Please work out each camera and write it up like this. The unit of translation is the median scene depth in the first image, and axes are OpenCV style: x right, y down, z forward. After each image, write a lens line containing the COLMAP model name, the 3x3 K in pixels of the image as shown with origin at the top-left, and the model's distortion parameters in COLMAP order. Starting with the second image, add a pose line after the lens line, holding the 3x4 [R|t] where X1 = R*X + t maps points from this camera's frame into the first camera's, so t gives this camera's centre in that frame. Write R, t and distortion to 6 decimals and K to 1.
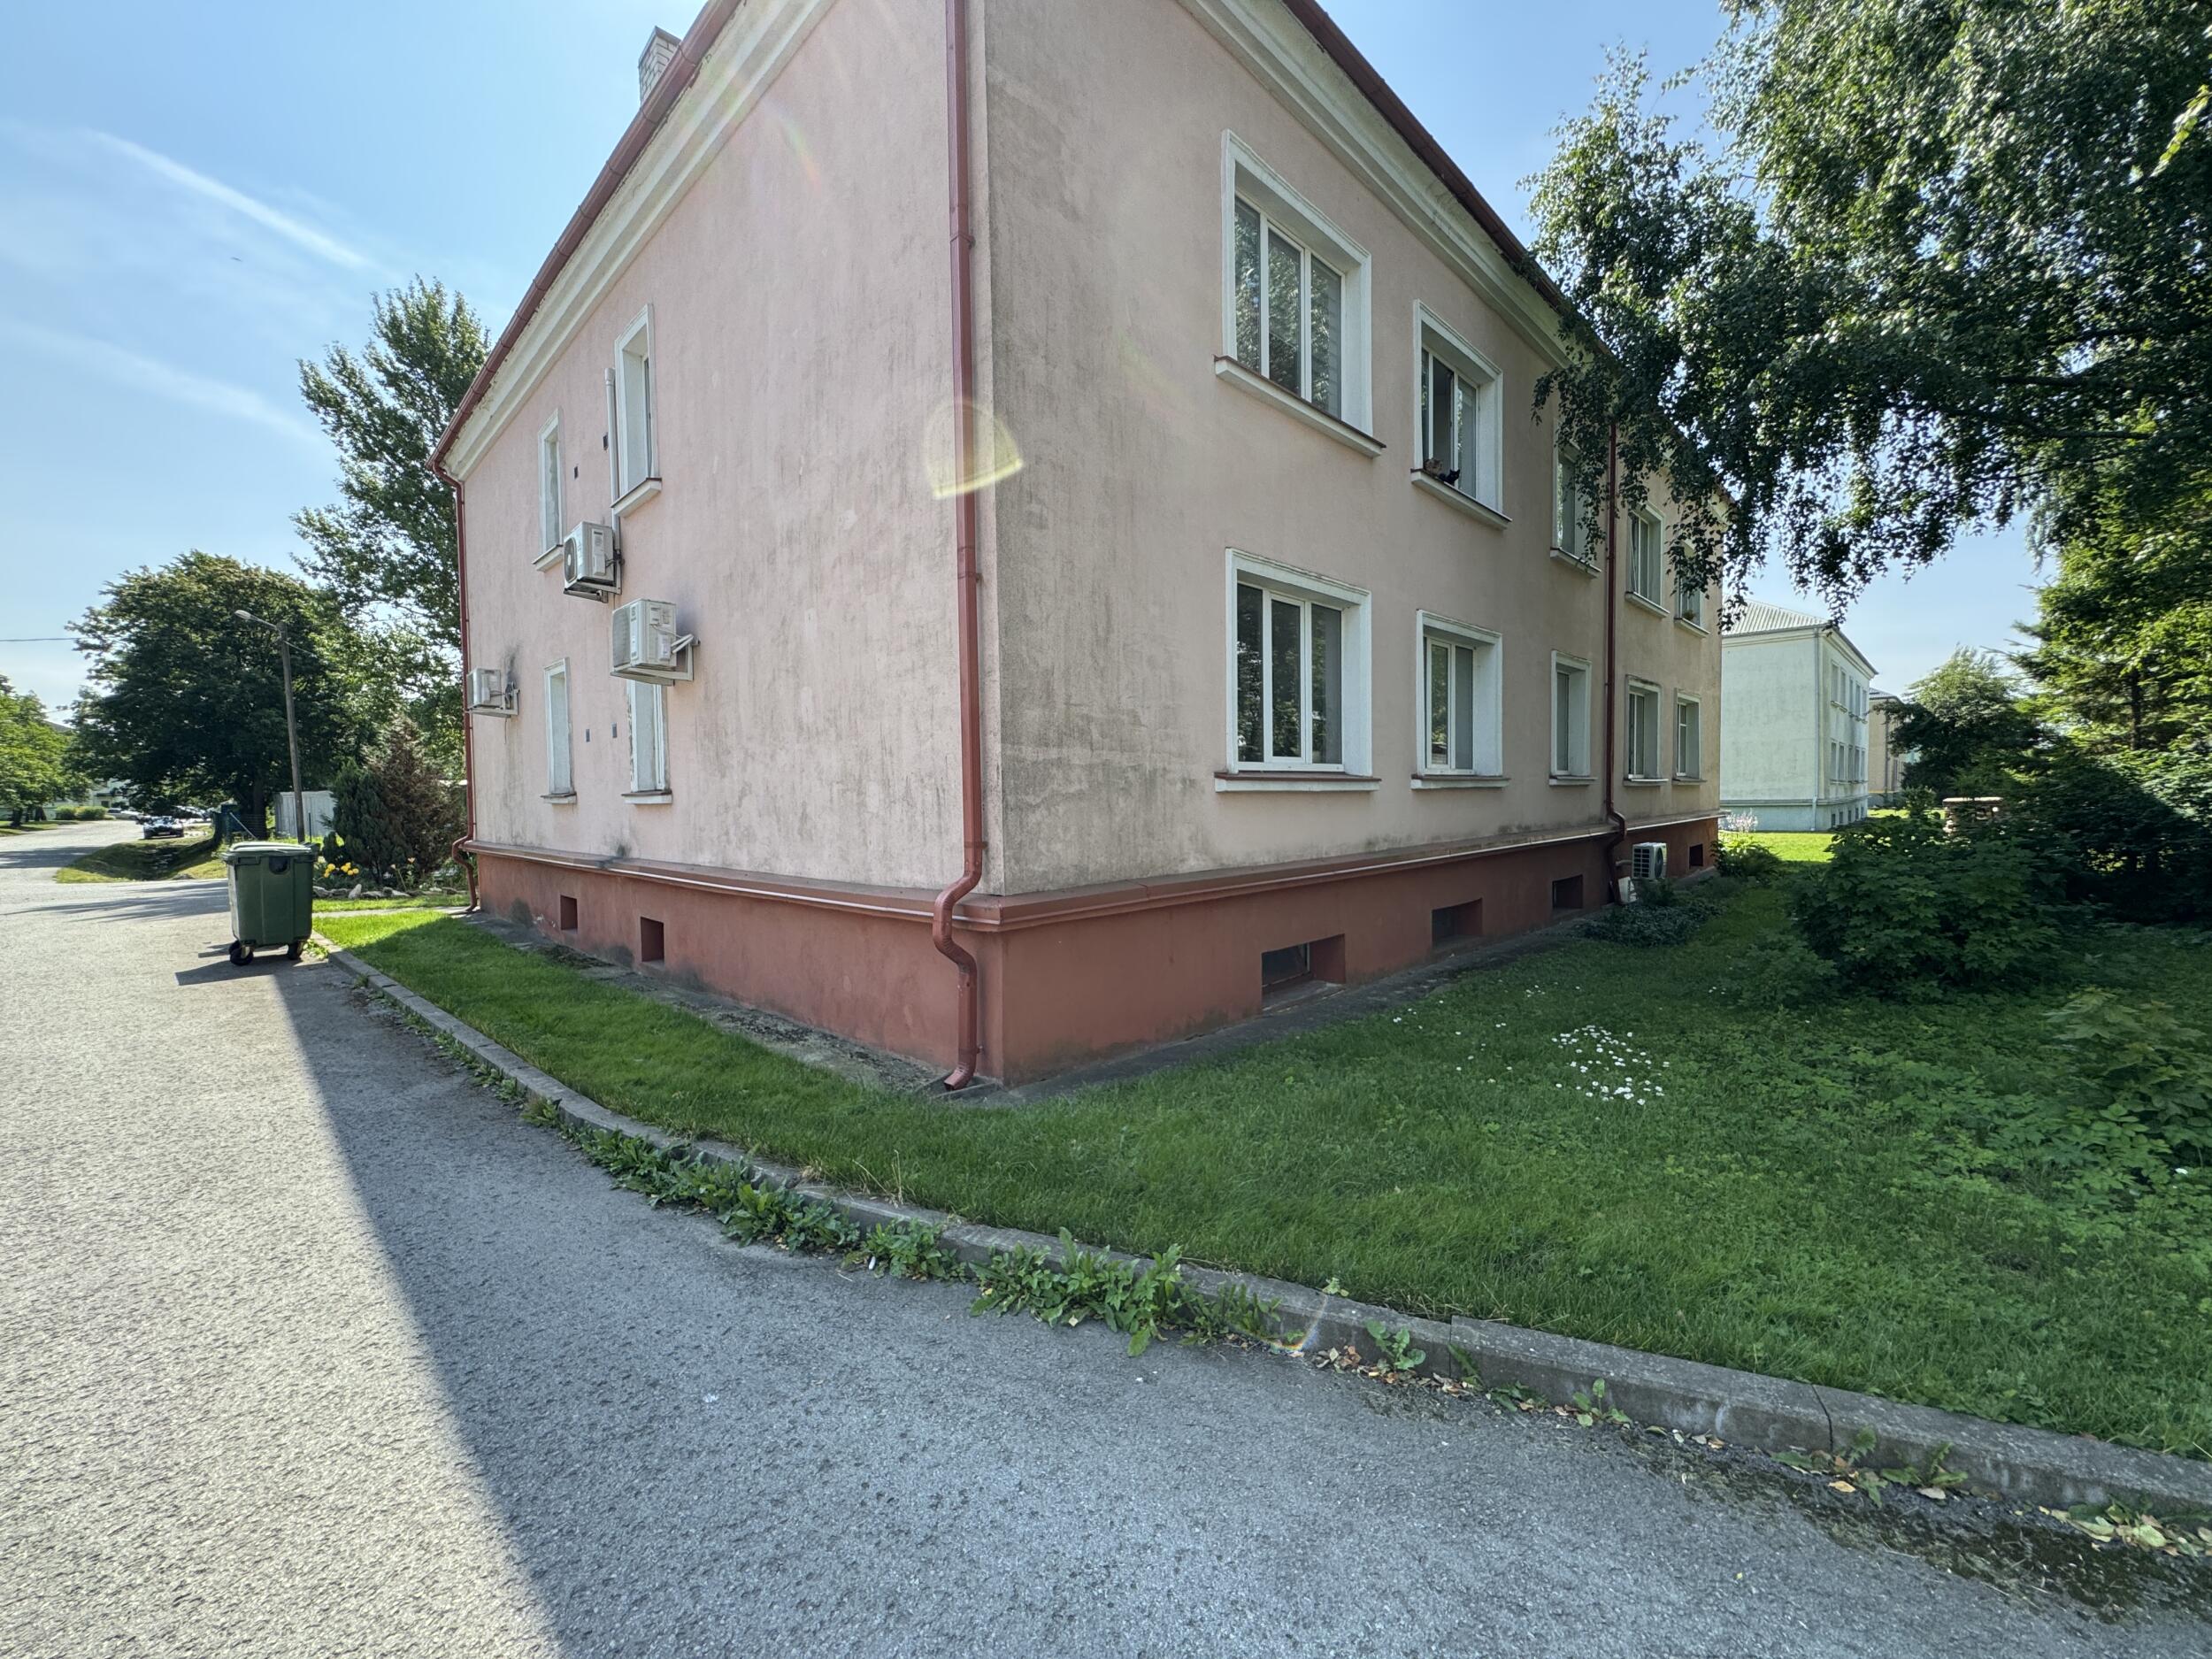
lens RADIAL K [[889.3, 0, 1106.0], [0, 889.3, 829.5], [0, 0, 1]] dist [-0.002449, 0.000170]
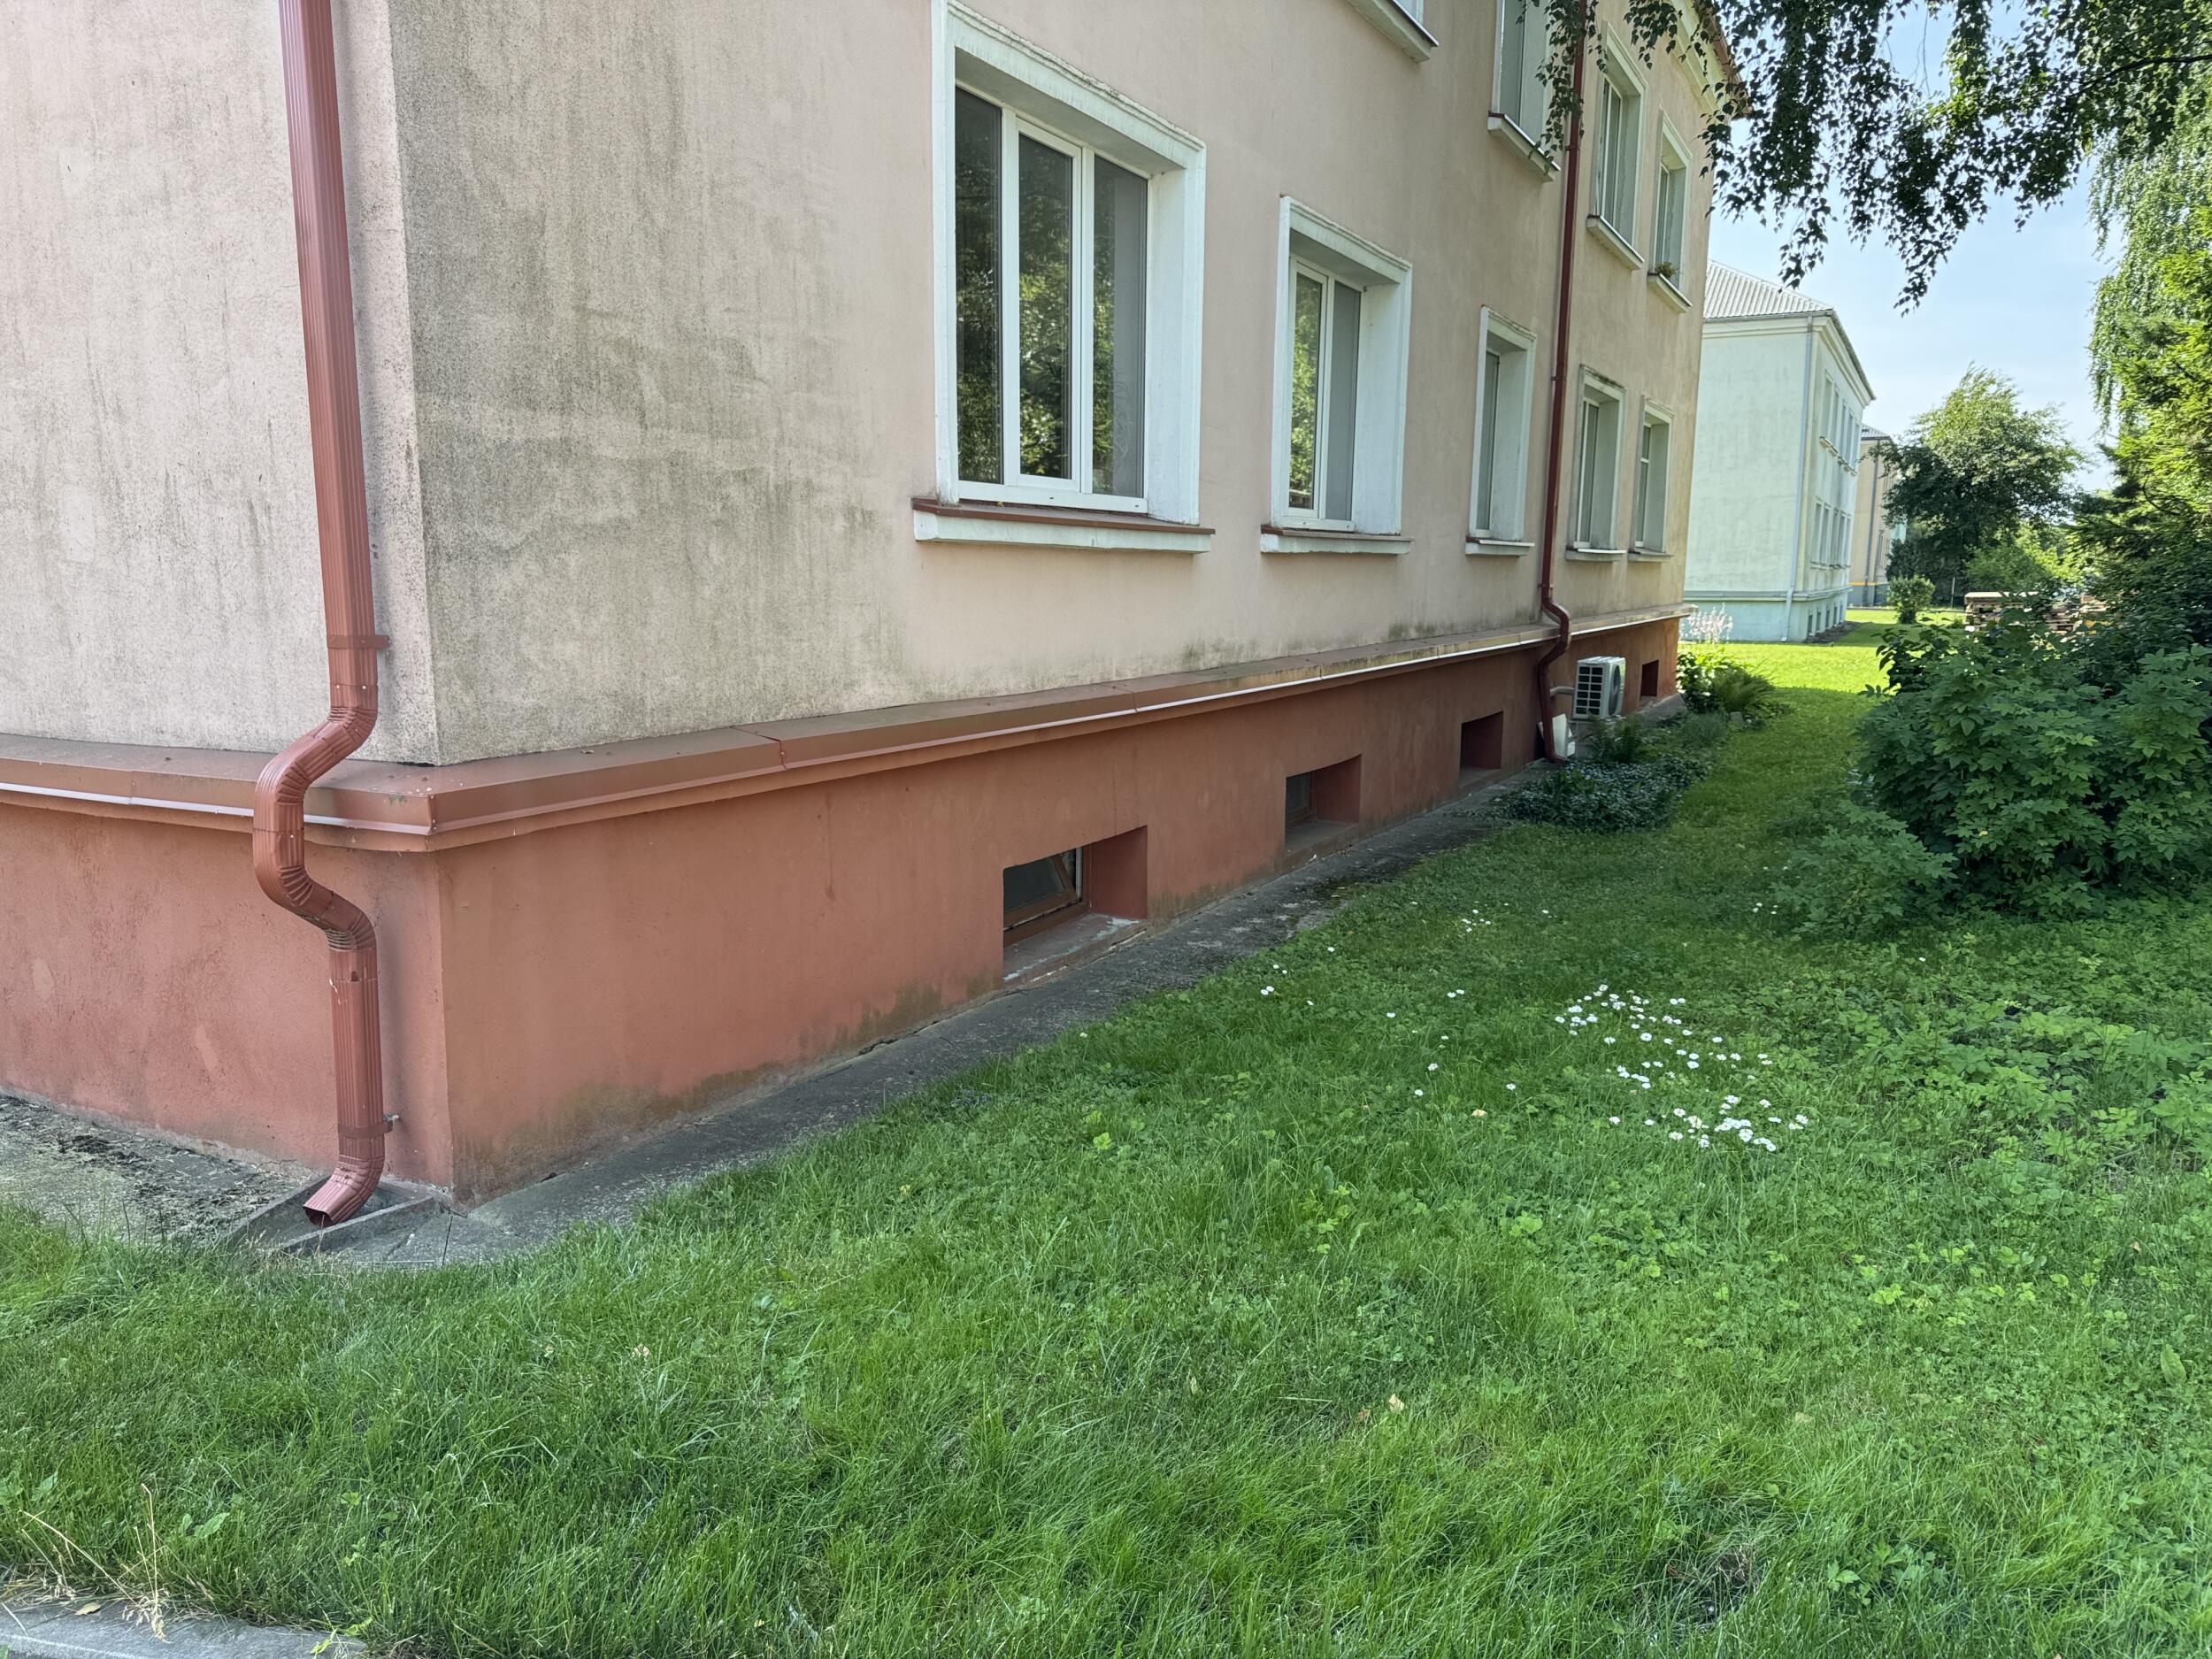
lens RADIAL K [[1539.1, 0, 1106.0], [0, 1539.1, 829.5], [0, 0, 1]] dist [0.107020, -0.162881]
pose [[0.958235, -0.025035, 0.284886, -0.018983], [-0.010979, 0.992206, 0.124121, 0.007632], [-0.285773, -0.122064, 0.950492, 0.164113]]
